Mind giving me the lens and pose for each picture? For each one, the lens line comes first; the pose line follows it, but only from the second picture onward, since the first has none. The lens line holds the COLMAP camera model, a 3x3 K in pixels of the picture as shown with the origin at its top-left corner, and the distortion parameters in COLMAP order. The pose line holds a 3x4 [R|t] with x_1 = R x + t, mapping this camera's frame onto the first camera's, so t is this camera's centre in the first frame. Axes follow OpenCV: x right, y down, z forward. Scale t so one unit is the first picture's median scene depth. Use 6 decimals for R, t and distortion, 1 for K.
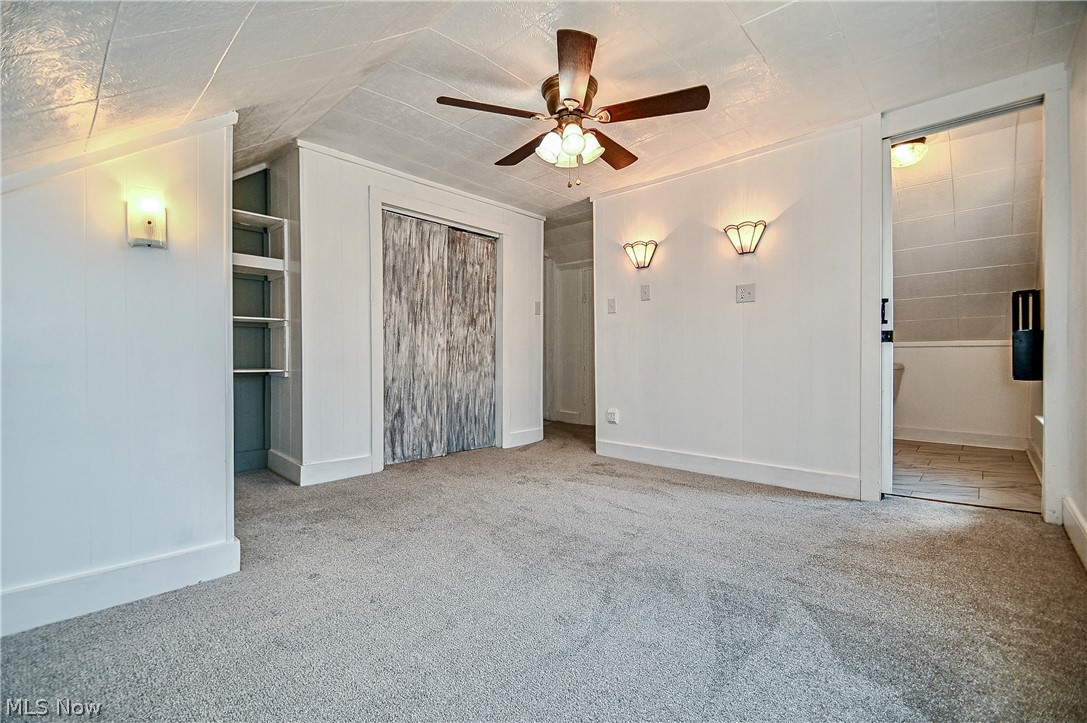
lens RADIAL K [[485.7, 0, 525.8], [0, 485.7, 358.4], [0, 0, 1]] dist [0.019954, -0.015117]
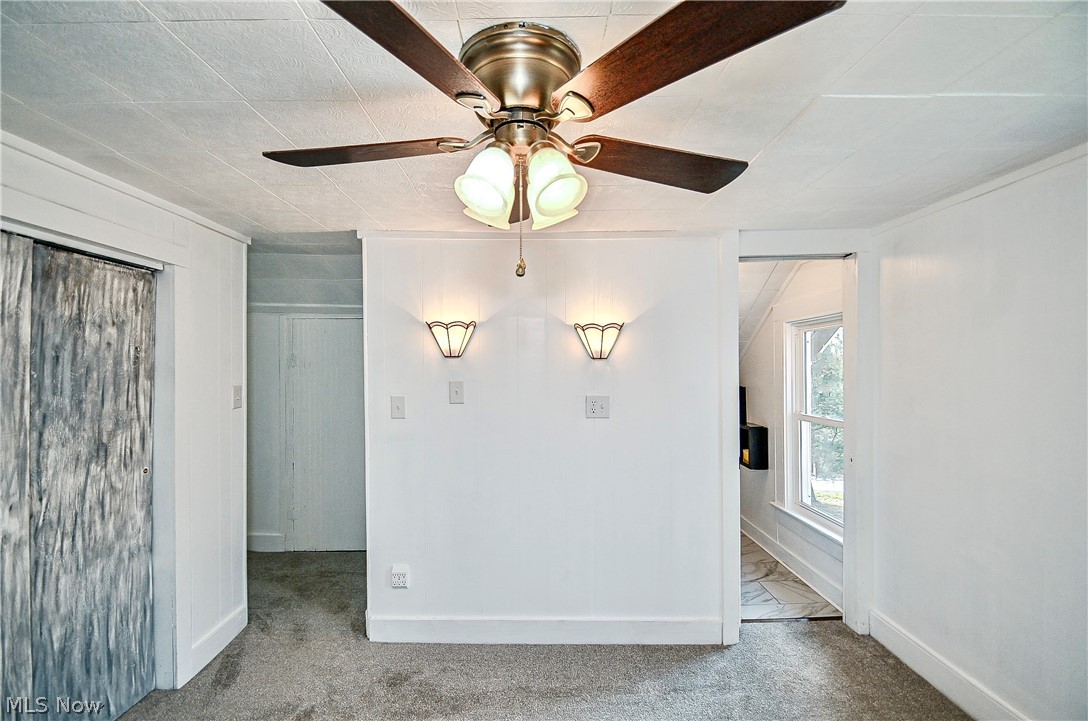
lens RADIAL K [[485.9, 0, 545.4], [0, 485.9, 366.9], [0, 0, 1]] dist [0.000869, -0.006200]
pose [[0.710381, -0.003259, 0.703809, -0.135844], [-0.000270, 0.999988, 0.004903, -0.162201], [-0.703817, -0.003673, 0.710372, 0.394943]]
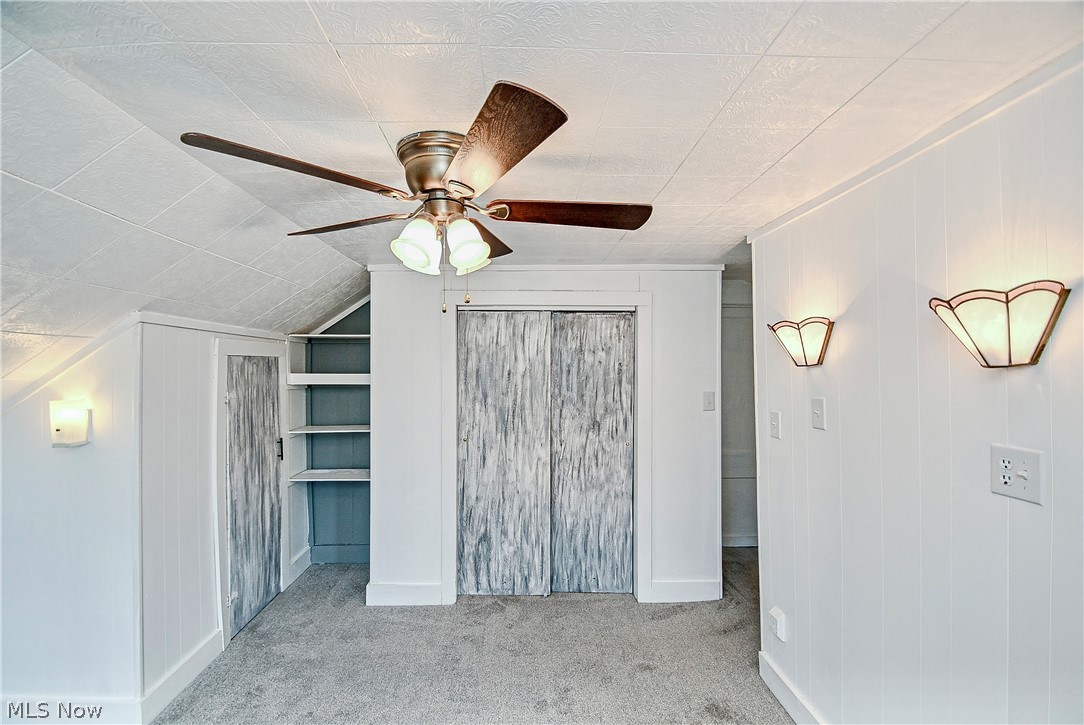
lens RADIAL K [[464.3, 0, 524.9], [0, 464.3, 366.7], [0, 0, 1]] dist [0.014718, -0.013115]
pose [[0.706053, -0.008575, -0.708107, 0.346825], [0.002754, 0.999952, -0.009364, -0.167880], [0.708153, 0.004661, 0.706043, 0.411841]]
